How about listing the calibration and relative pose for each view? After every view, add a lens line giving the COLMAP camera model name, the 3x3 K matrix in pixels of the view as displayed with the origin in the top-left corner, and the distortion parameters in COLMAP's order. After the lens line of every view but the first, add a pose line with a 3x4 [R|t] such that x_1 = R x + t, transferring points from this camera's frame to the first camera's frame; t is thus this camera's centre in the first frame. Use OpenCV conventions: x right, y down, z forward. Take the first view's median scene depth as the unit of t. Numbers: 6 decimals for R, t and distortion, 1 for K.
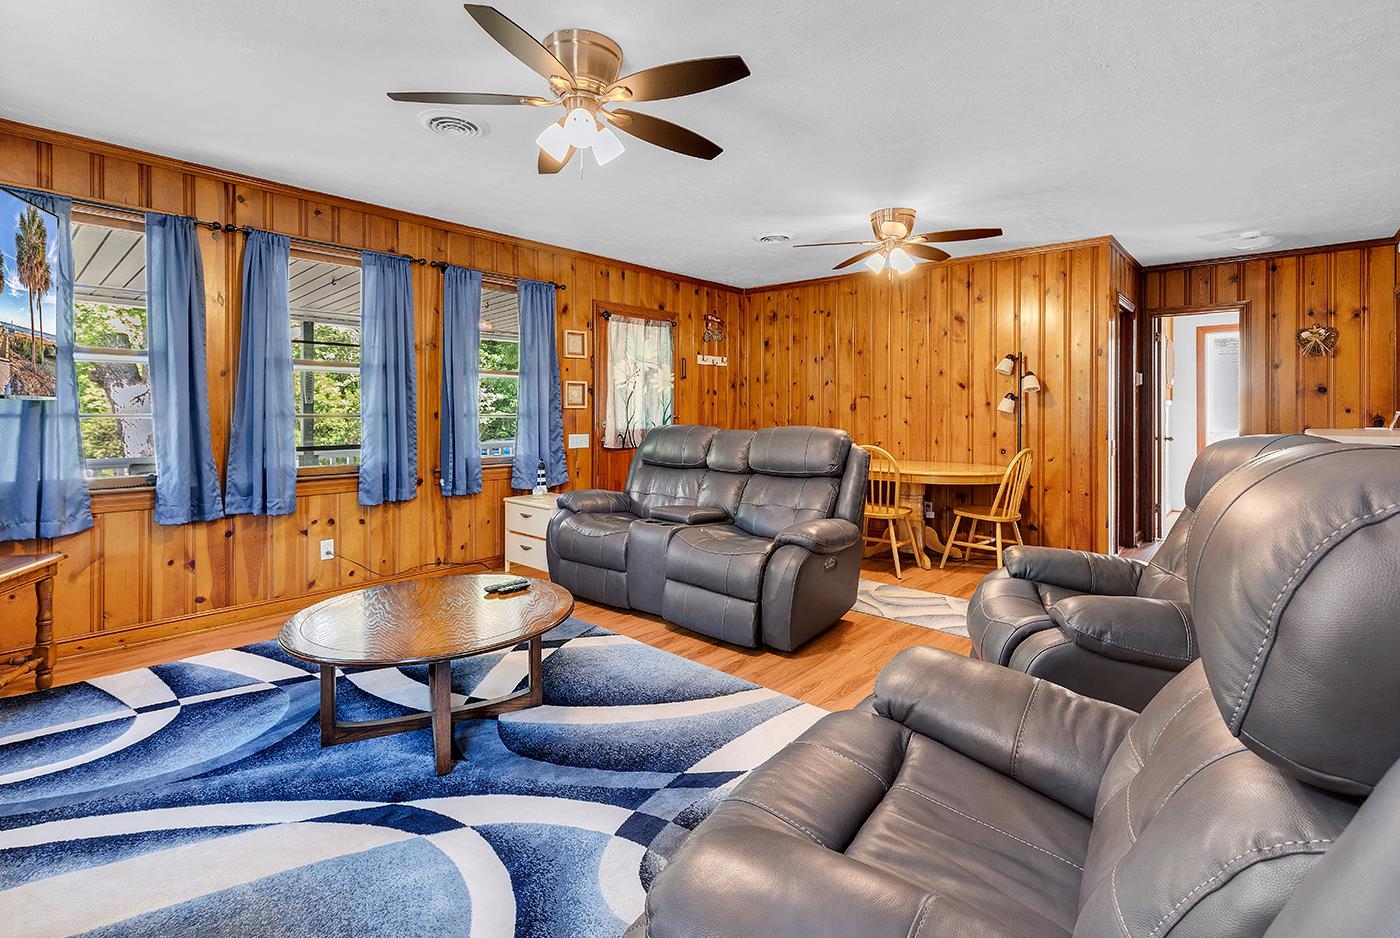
lens RADIAL K [[651.8, 0, 713.8], [0, 651.8, 414.8], [0, 0, 1]] dist [0.002774, -0.000671]
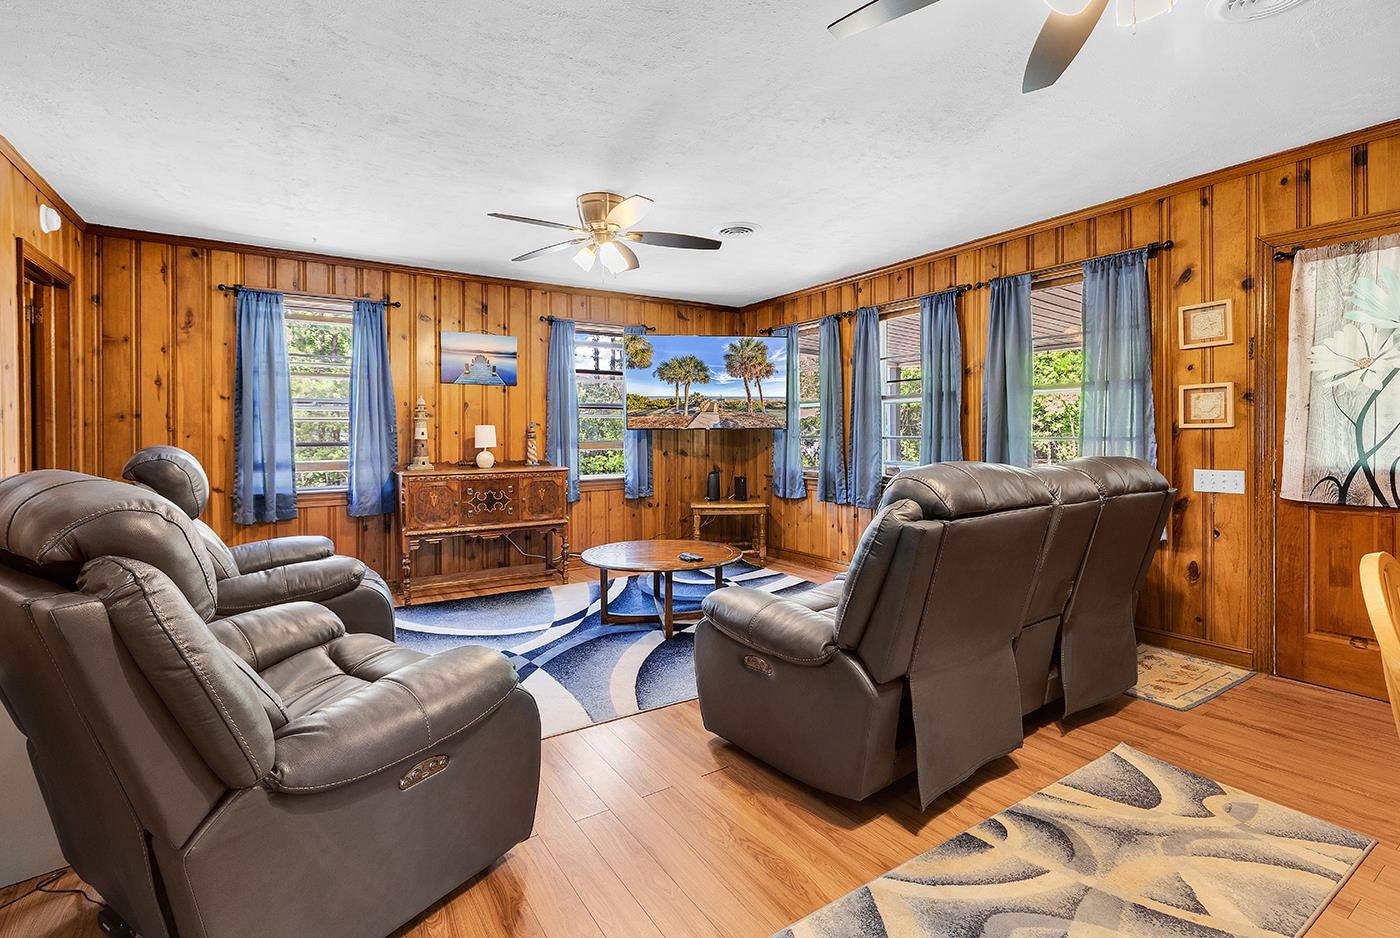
lens RADIAL K [[652.6, 0, 700.6], [0, 652.6, 437.6], [0, 0, 1]] dist [-0.003440, -0.000460]
pose [[-0.288310, 0.006733, -0.957513, 0.518918], [0.002213, 0.999977, 0.006365, -0.005415], [0.957535, -0.000284, -0.288319, 0.707970]]
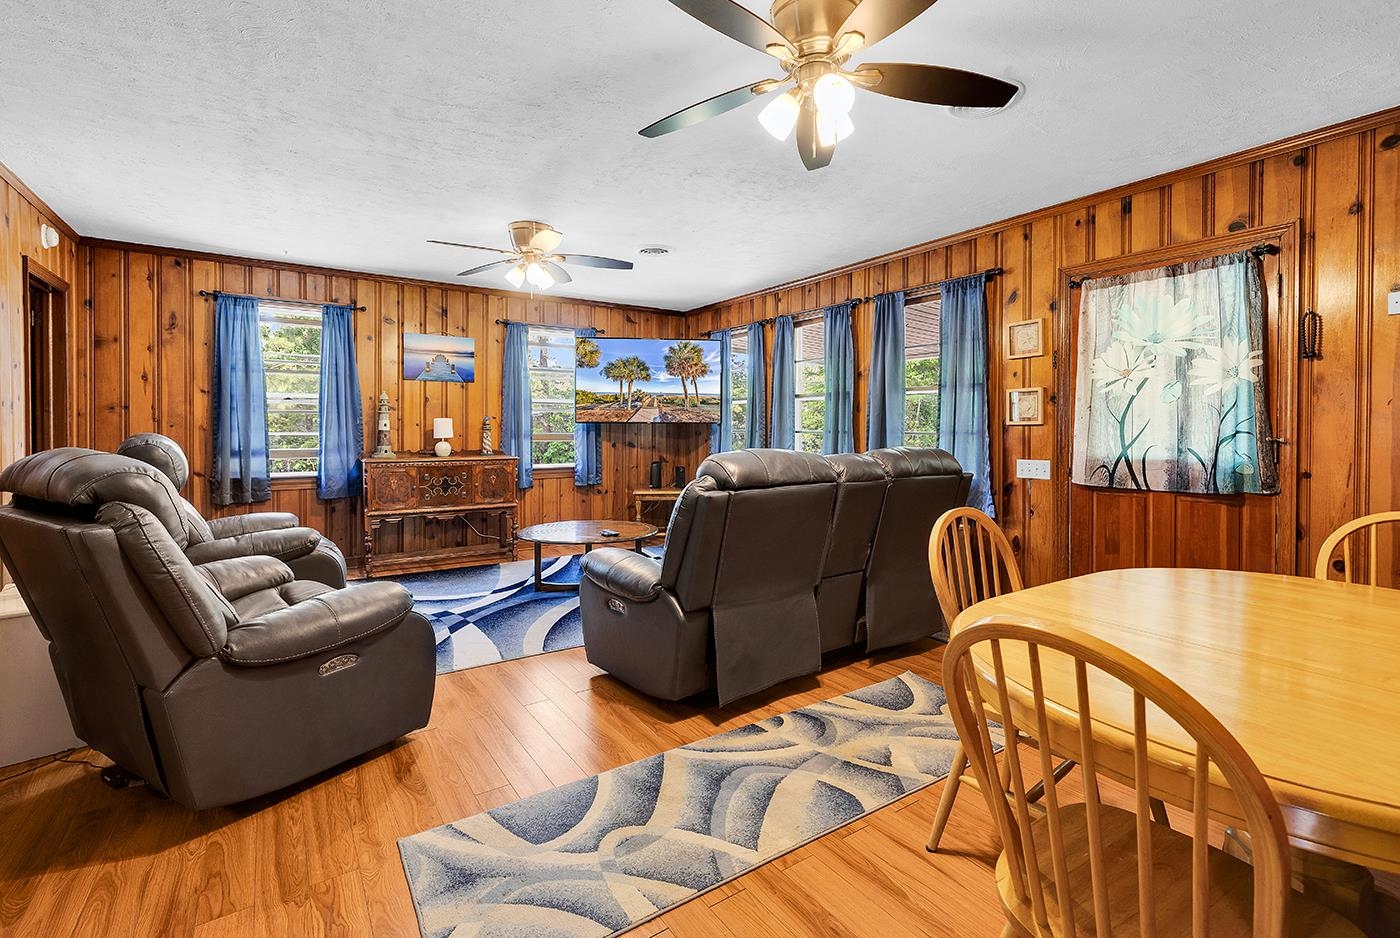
lens RADIAL K [[649.1, 0, 697.5], [0, 649.1, 435.4], [0, 0, 1]] dist [0.003300, -0.000600]
pose [[-0.277131, 0.010311, -0.960777, 0.607849], [-0.005078, 0.999913, 0.012196, -0.004742], [0.960819, 0.008259, -0.277054, 0.837935]]
